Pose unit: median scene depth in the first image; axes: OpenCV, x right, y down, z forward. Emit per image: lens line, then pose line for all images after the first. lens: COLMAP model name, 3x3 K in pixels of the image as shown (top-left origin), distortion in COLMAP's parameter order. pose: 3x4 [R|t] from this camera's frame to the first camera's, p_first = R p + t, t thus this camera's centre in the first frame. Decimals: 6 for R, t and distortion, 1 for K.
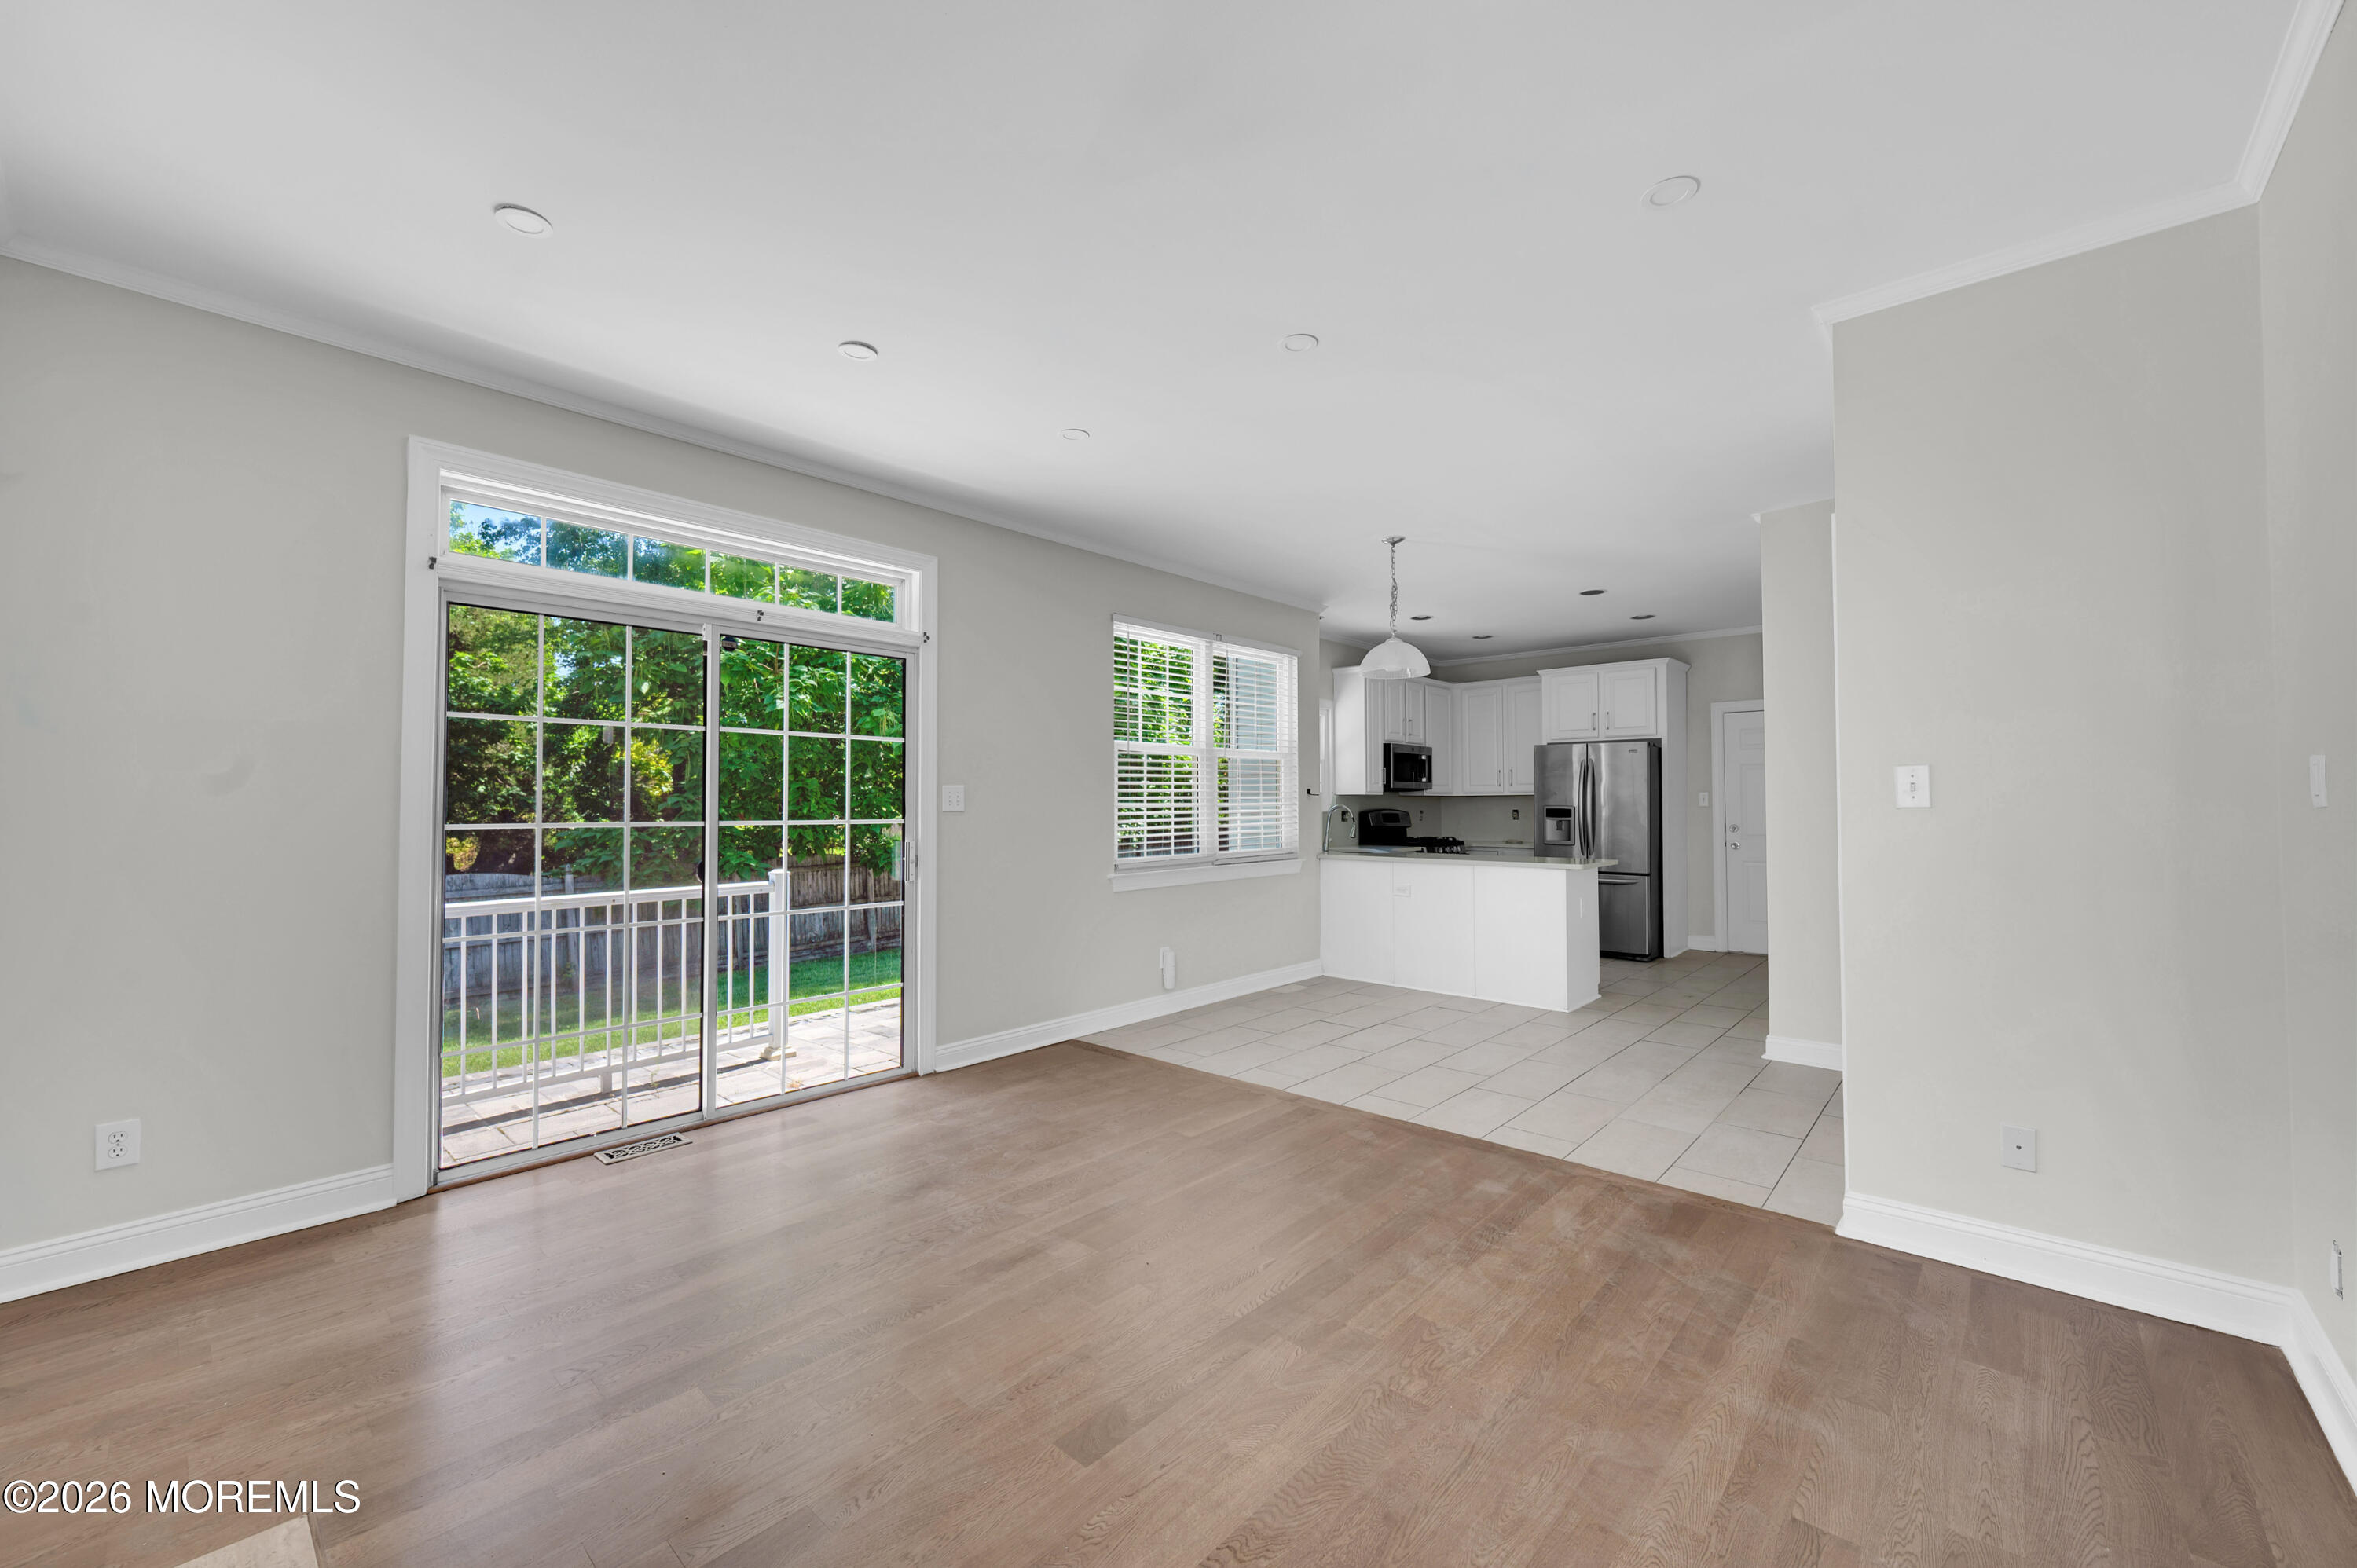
lens RADIAL K [[926.9, 0, 1178.7], [0, 926.9, 765.1], [0, 0, 1]] dist [-0.001236, -0.000142]
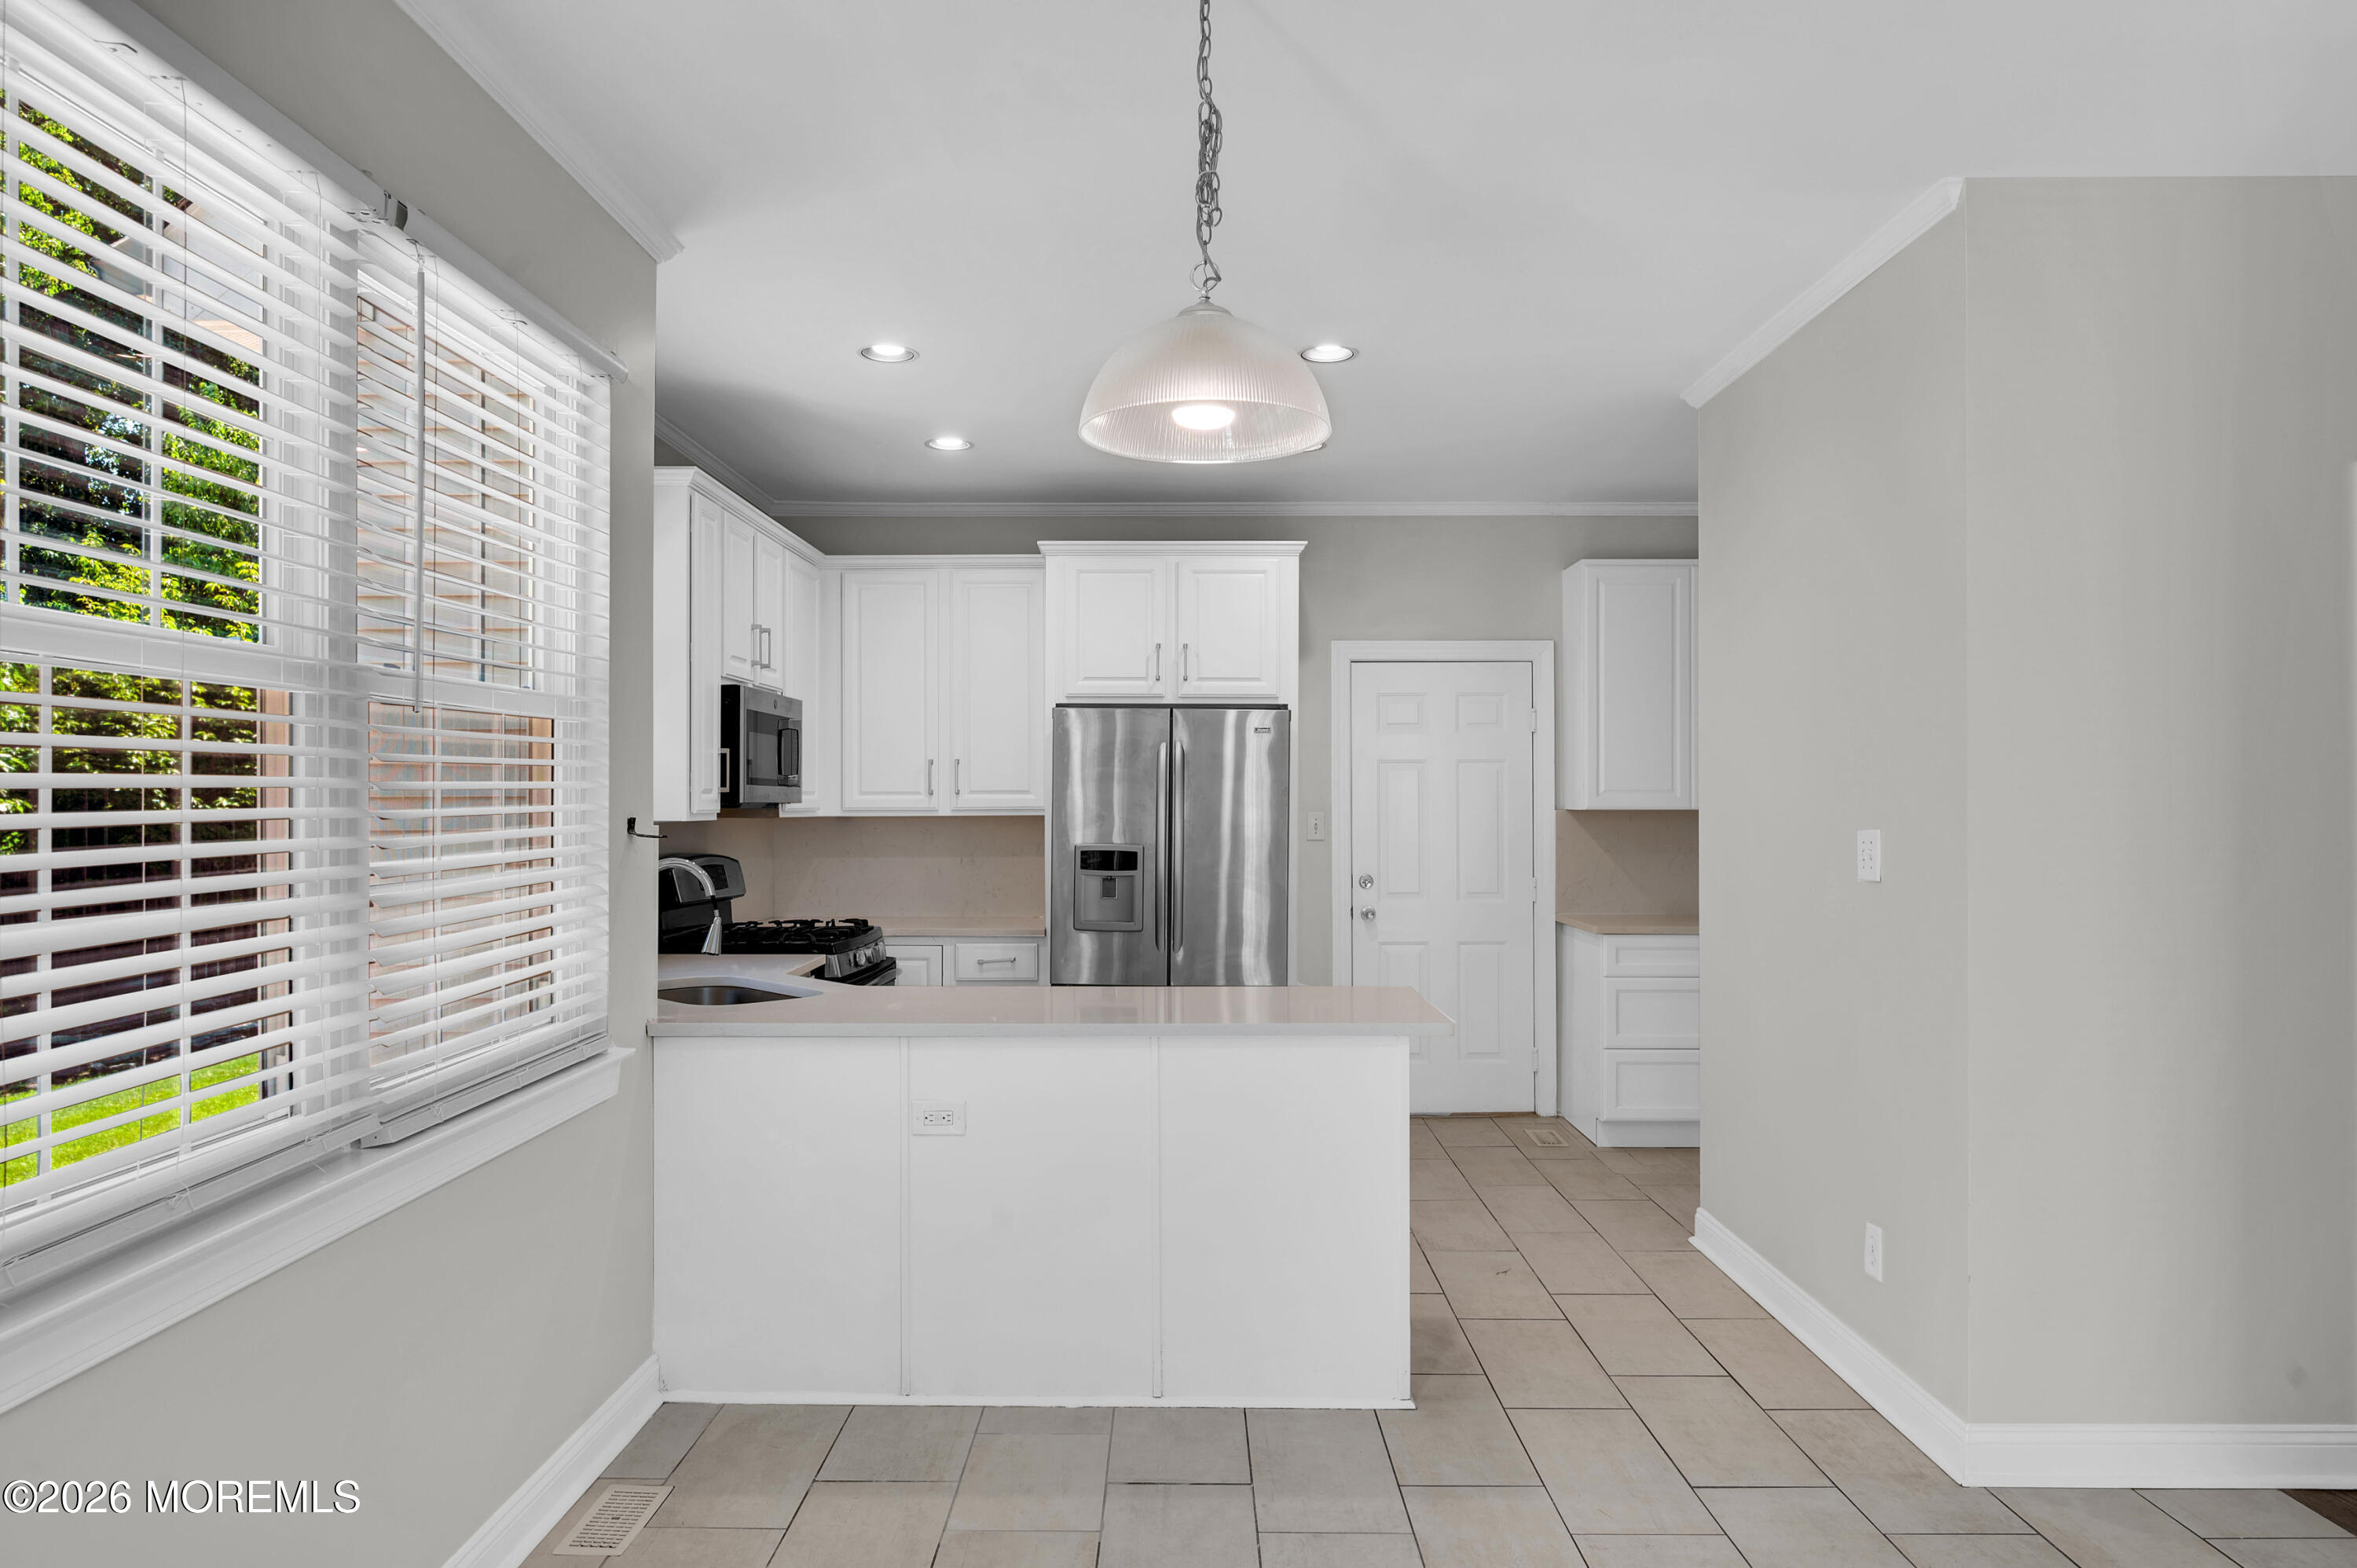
lens RADIAL K [[1493.9, 0, 1220.3], [0, 1493.9, 779.6], [0, 0, 1]] dist [-0.039167, 0.000235]
pose [[0.726118, 0.013131, 0.687444, -0.101522], [-0.032115, 0.999374, 0.014833, 0.000136], [-0.686819, -0.032848, 0.726085, 0.926278]]
